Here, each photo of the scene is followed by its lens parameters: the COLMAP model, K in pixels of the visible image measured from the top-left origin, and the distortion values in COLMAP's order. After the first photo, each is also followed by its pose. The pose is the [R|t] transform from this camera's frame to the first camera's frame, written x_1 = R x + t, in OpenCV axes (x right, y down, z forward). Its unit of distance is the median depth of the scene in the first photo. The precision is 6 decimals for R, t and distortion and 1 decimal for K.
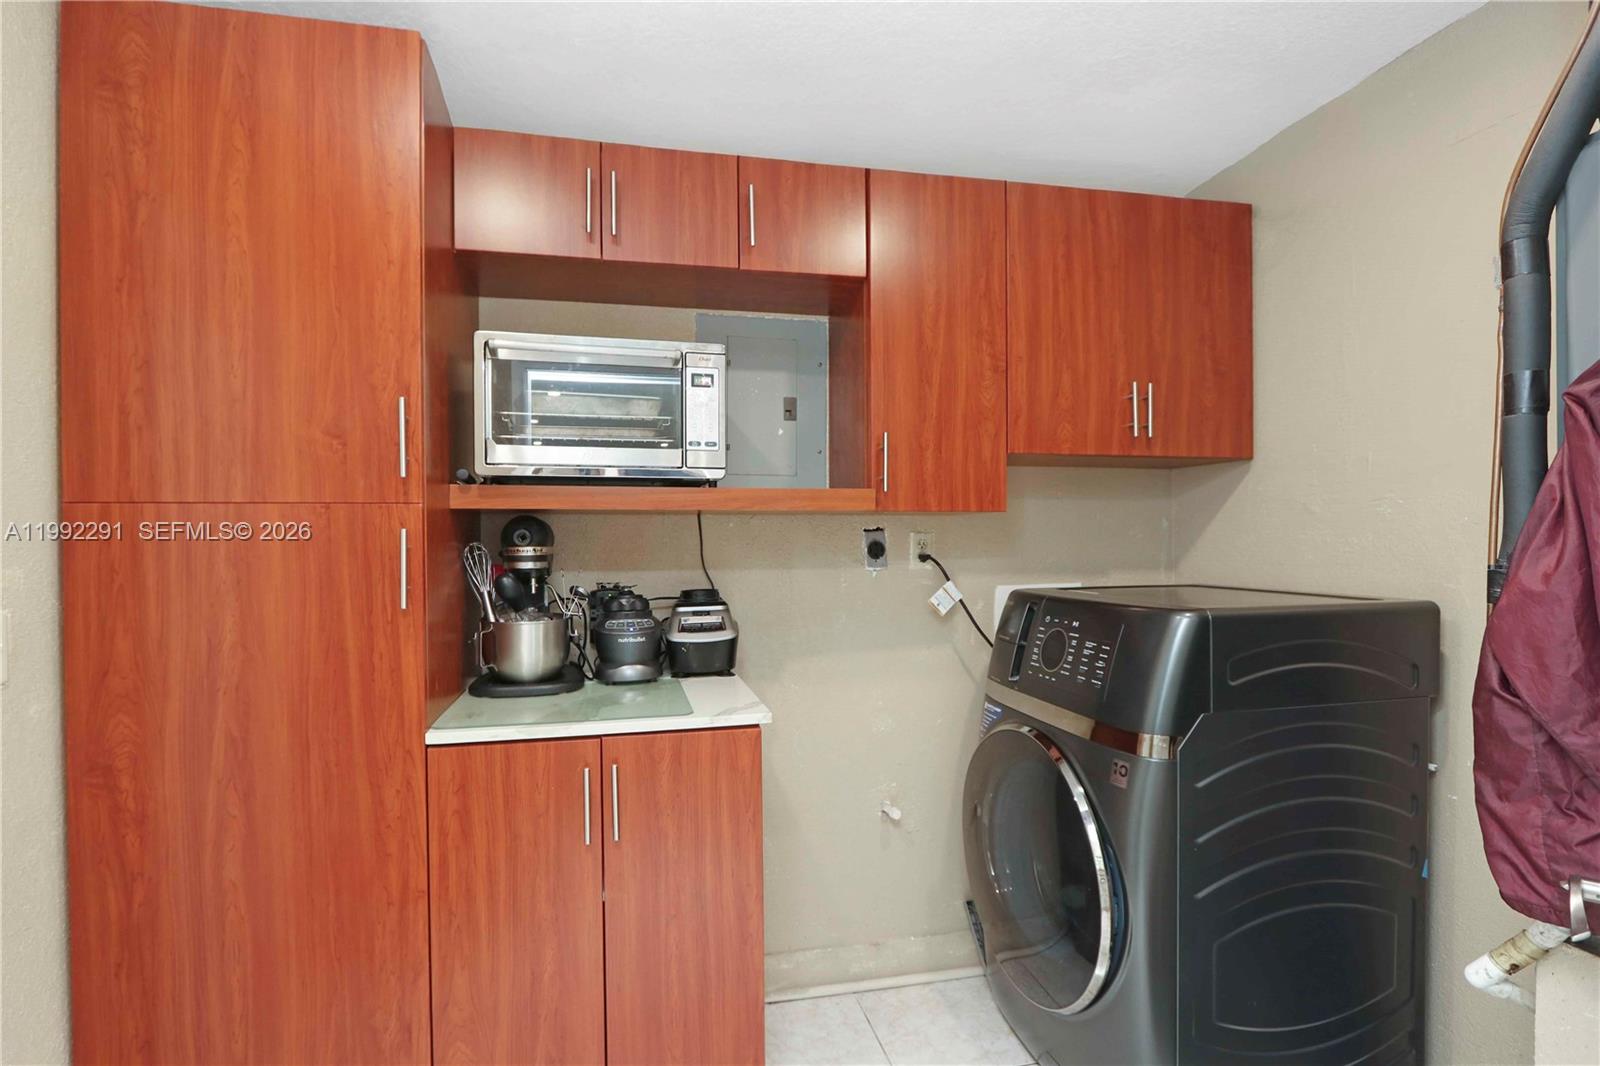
lens RADIAL K [[783.5, 0, 800.0], [0, 783.5, 554.4], [0, 0, 1]] dist [-0.003598, -0.000175]
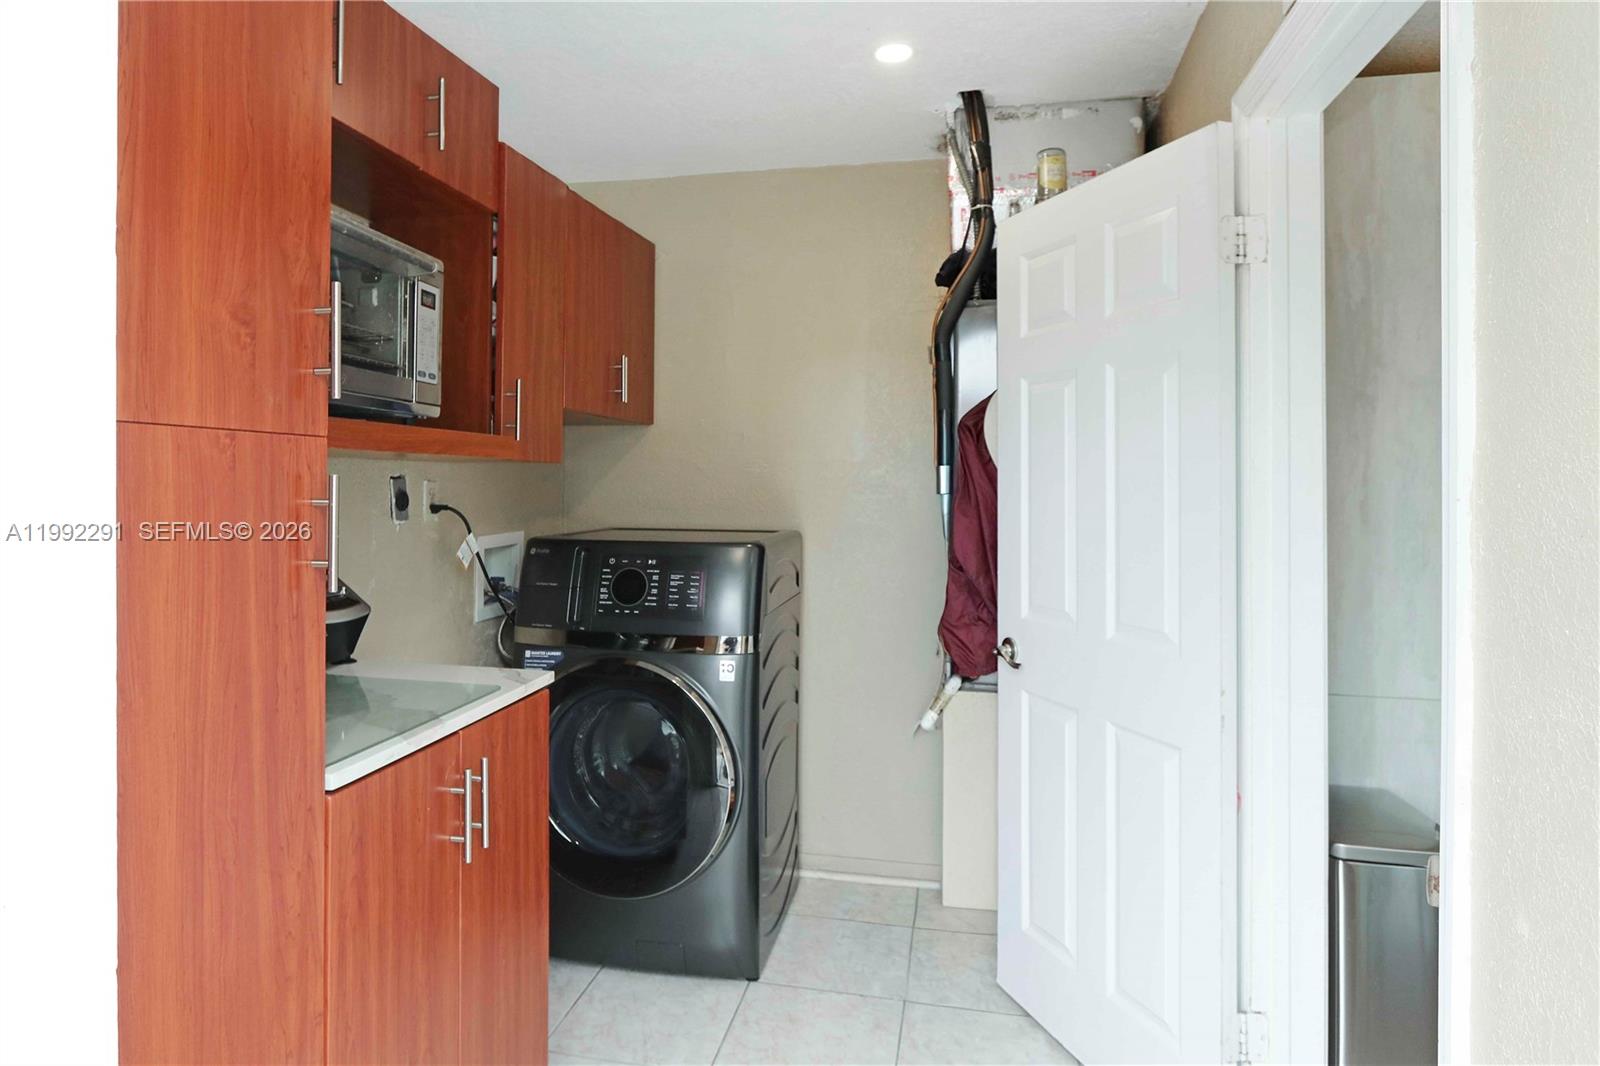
lens RADIAL K [[905.0, 0, 797.2], [0, 905.0, 480.9], [0, 0, 1]] dist [0.004821, 0.001648]
pose [[0.407627, 0.014042, 0.913041, -1.010568], [0.007244, 0.999801, -0.018610, -0.008798], [-0.913120, 0.014200, 0.407444, 0.295761]]
